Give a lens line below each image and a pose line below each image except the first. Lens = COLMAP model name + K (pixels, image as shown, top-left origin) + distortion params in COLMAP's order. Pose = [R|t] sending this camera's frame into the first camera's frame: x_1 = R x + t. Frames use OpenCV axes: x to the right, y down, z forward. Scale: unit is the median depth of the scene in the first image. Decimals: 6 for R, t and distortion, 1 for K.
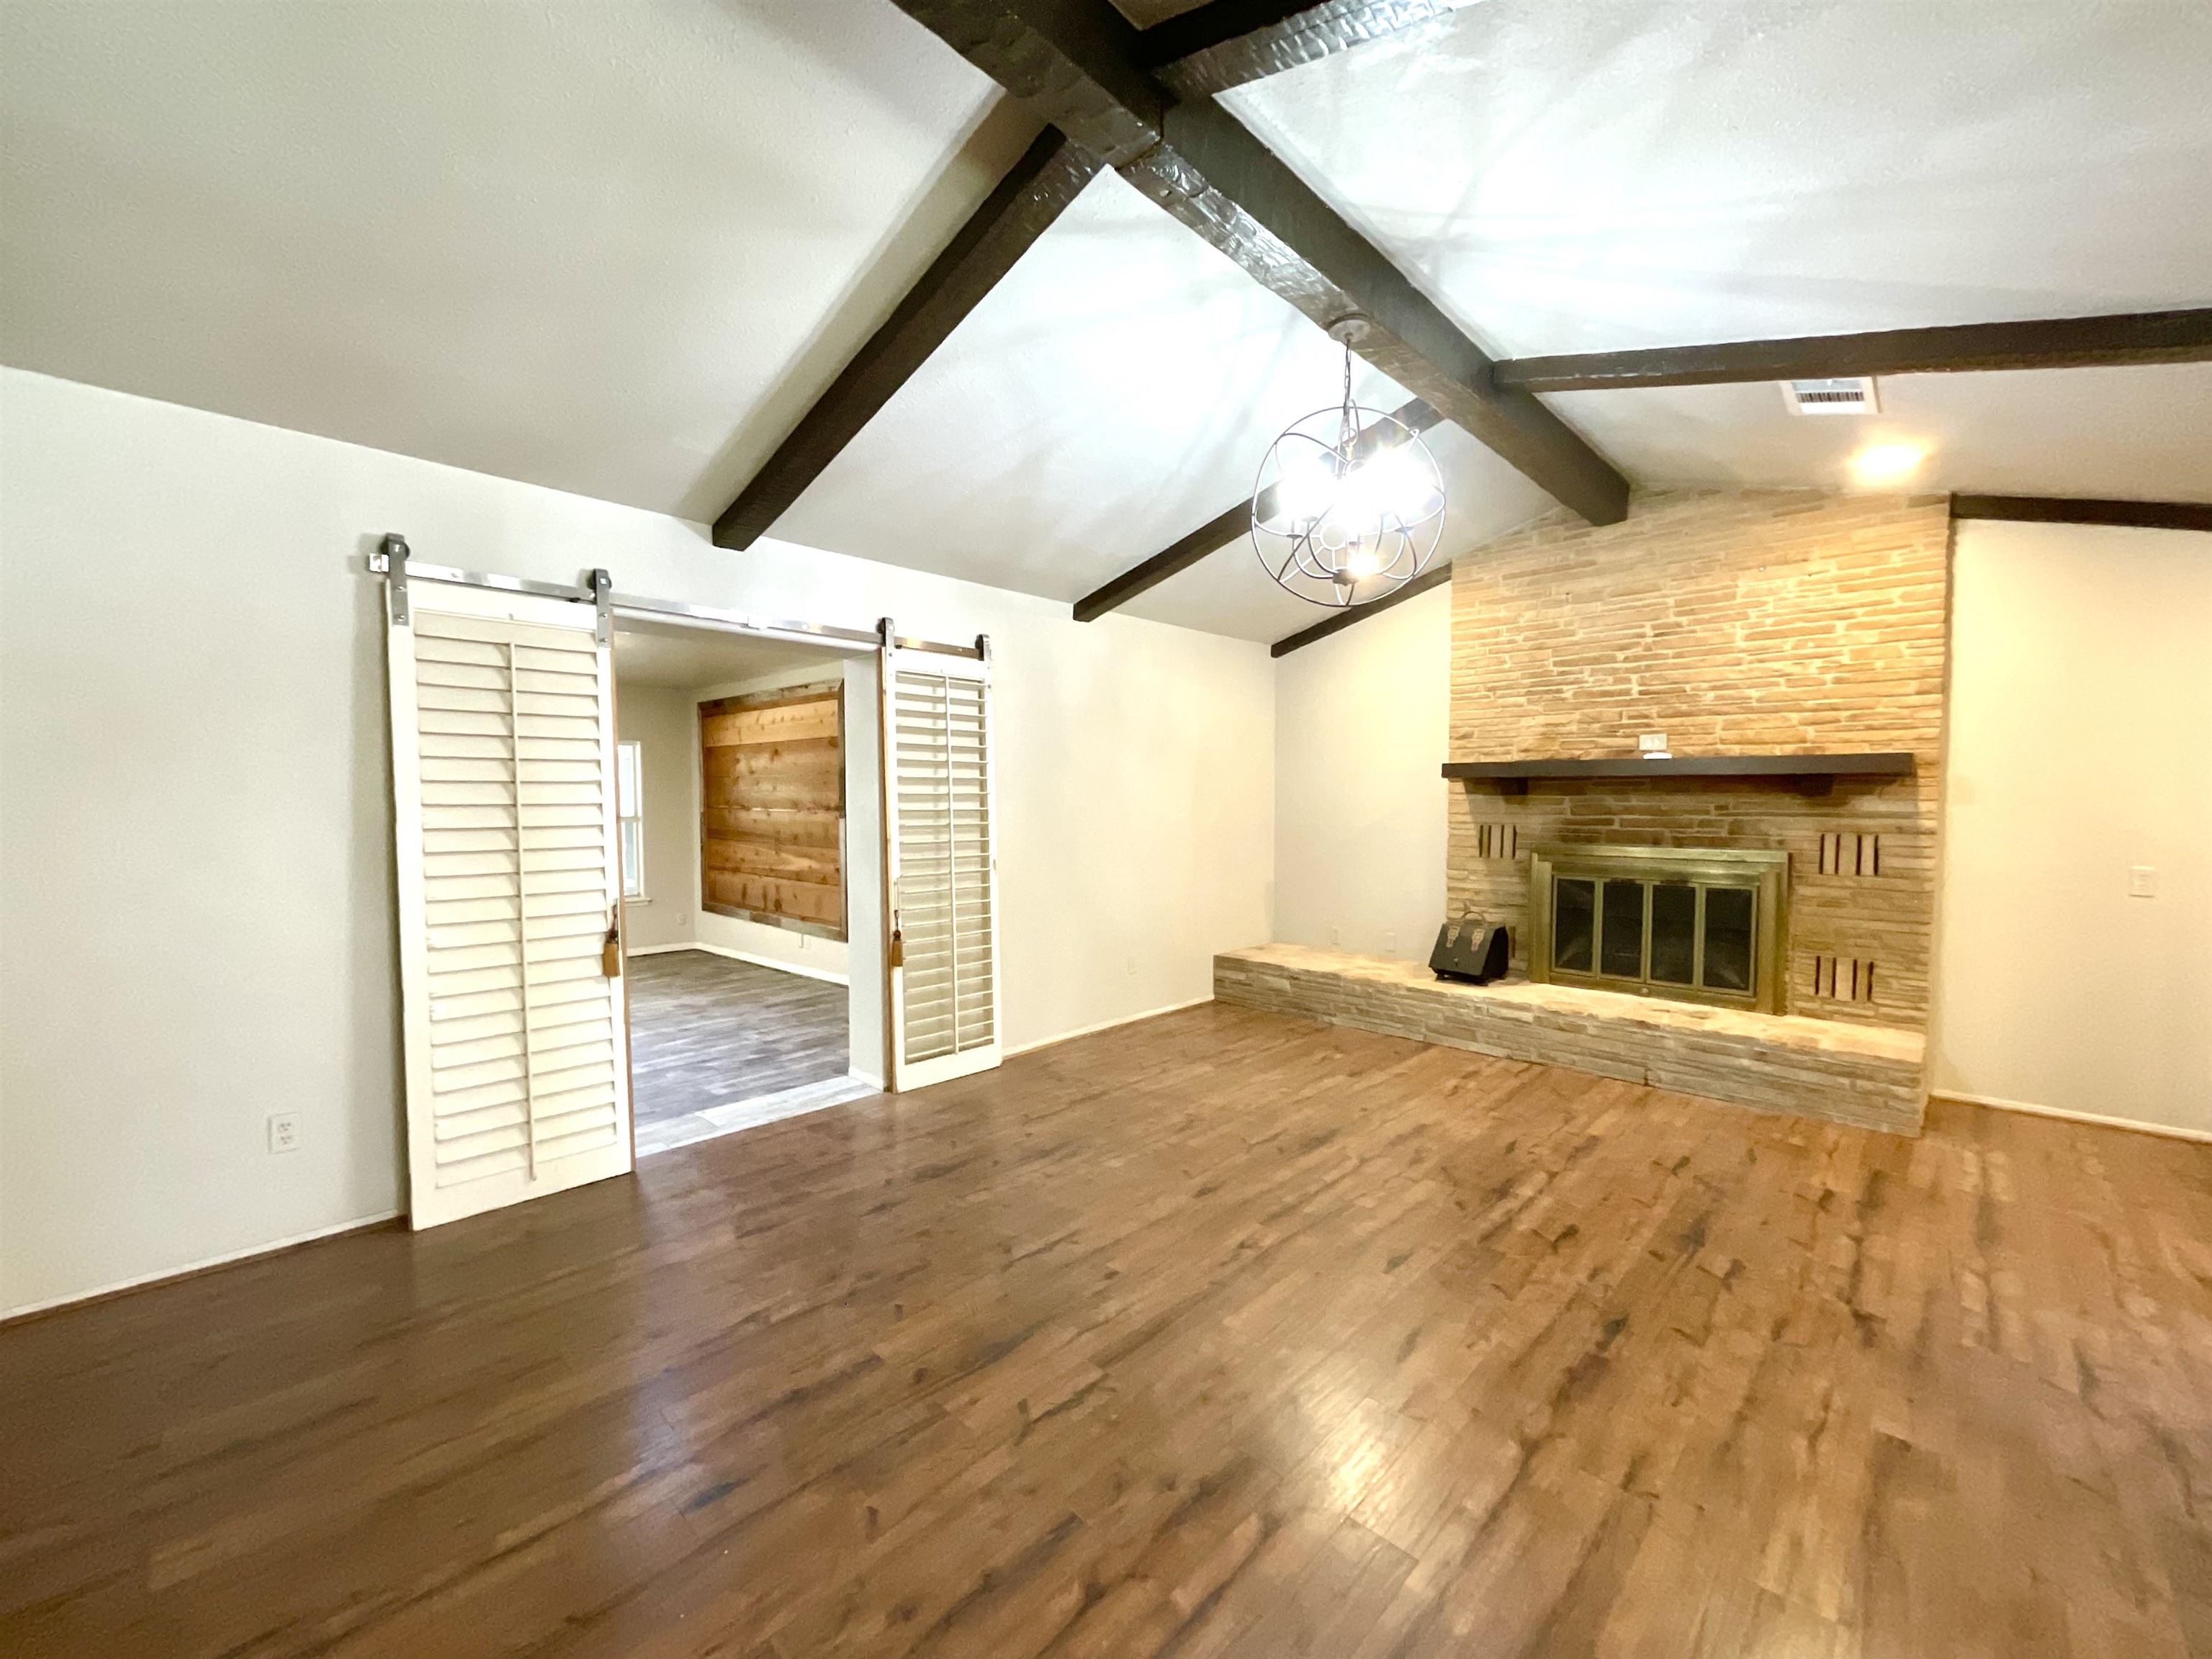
lens RADIAL K [[893.7, 0, 1106.0], [0, 893.7, 829.5], [0, 0, 1]] dist [-0.000485, -0.000426]
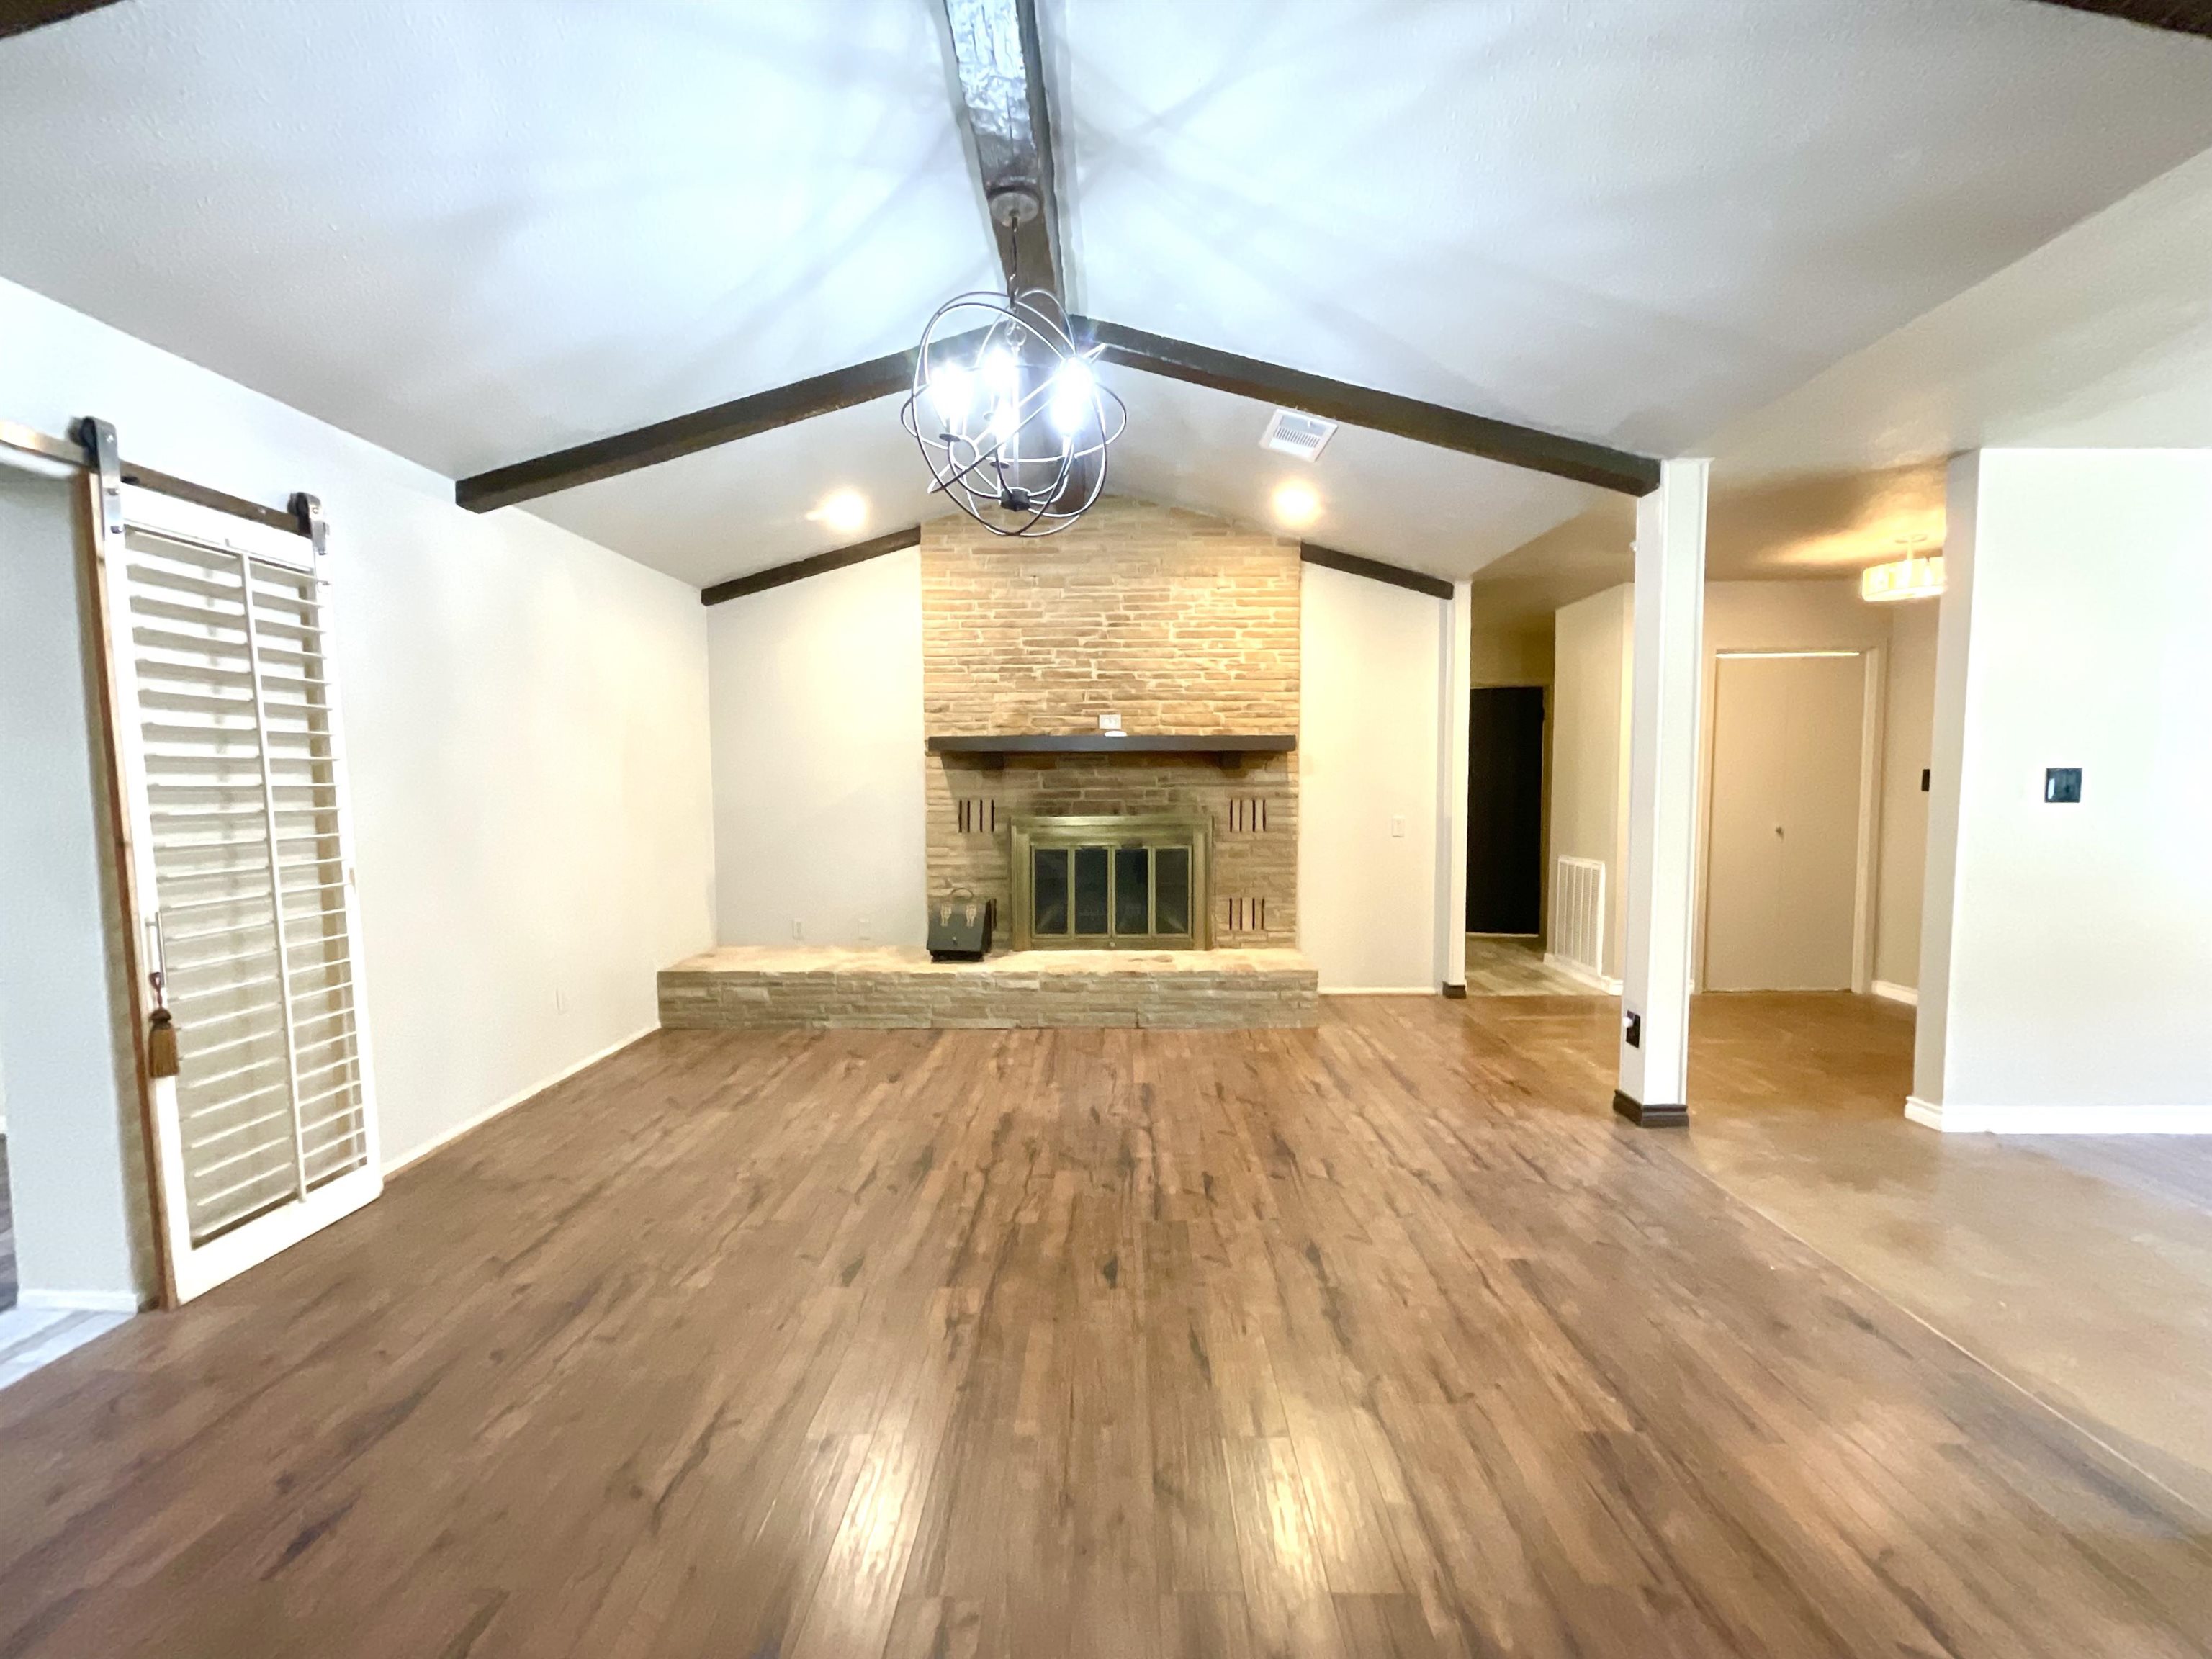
lens RADIAL K [[893.7, 0, 1106.0], [0, 893.7, 829.5], [0, 0, 1]] dist [-0.000485, -0.000426]
pose [[0.732194, -0.041487, 0.679831, -0.164175], [0.030646, 0.999139, 0.027967, 0.005990], [-0.680406, 0.000357, 0.732835, 0.199177]]
